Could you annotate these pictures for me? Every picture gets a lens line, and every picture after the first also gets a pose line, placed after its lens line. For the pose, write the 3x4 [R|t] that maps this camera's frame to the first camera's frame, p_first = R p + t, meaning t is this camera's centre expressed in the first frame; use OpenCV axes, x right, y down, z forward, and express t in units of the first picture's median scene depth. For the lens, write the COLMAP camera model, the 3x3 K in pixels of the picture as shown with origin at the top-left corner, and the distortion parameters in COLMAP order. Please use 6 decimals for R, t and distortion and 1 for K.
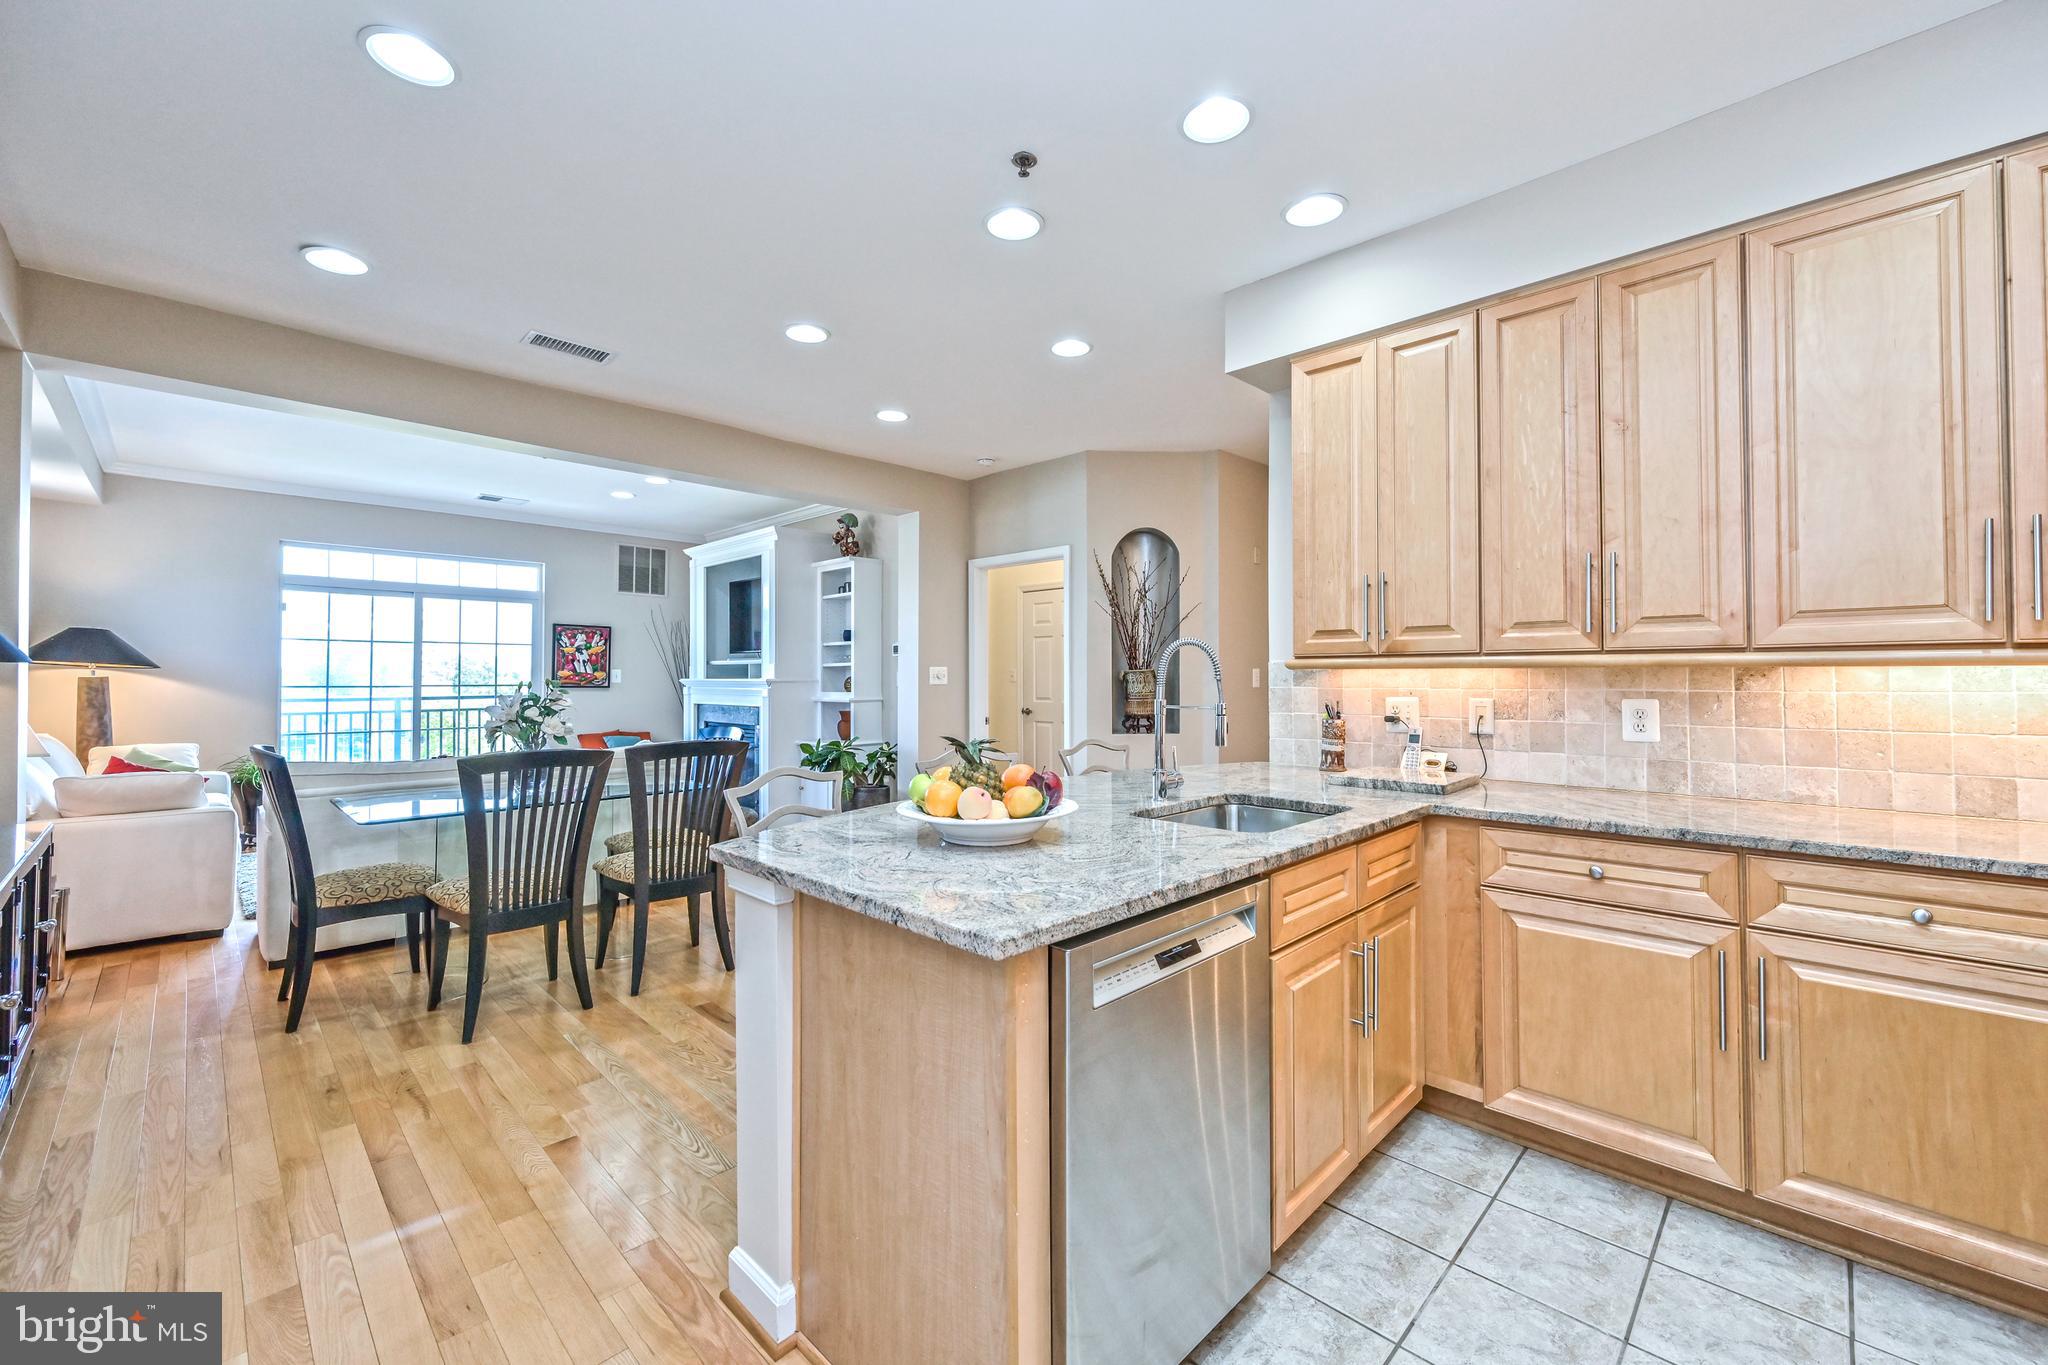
lens RADIAL K [[818.0, 0, 1027.8], [0, 818.0, 664.3], [0, 0, 1]] dist [-0.000480, -0.000164]
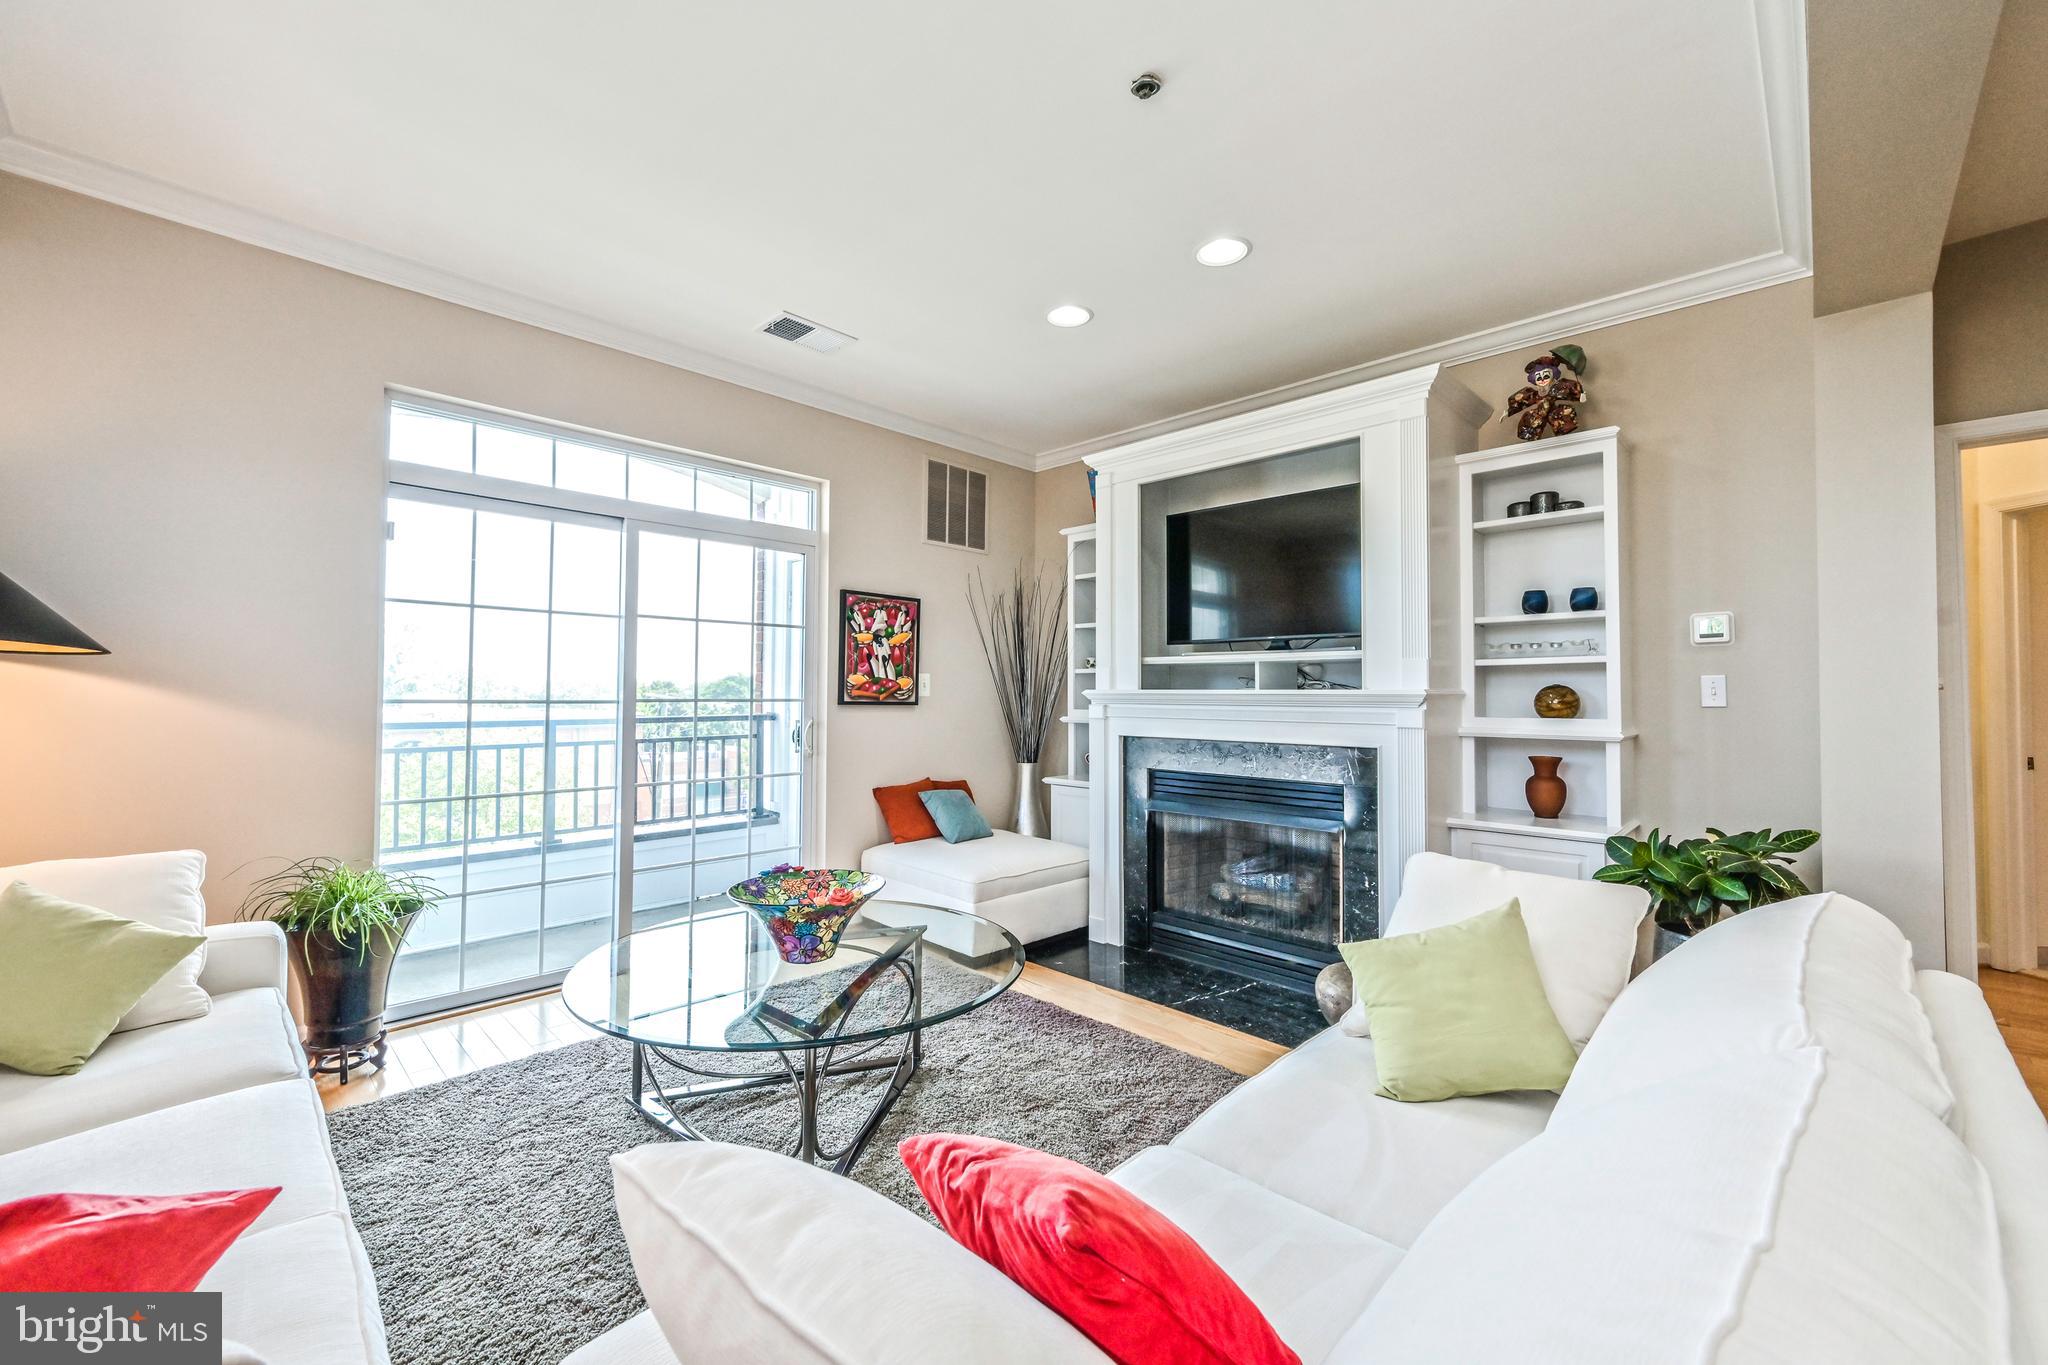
lens RADIAL K [[810.9, 0, 1022.2], [0, 810.9, 674.8], [0, 0, 1]] dist [0.001399, 0.000256]
pose [[0.999983, 0.005326, 0.002477, -0.796461], [-0.005308, 0.999961, -0.007082, 0.020055], [-0.002515, 0.007068, 0.999972, 0.777644]]
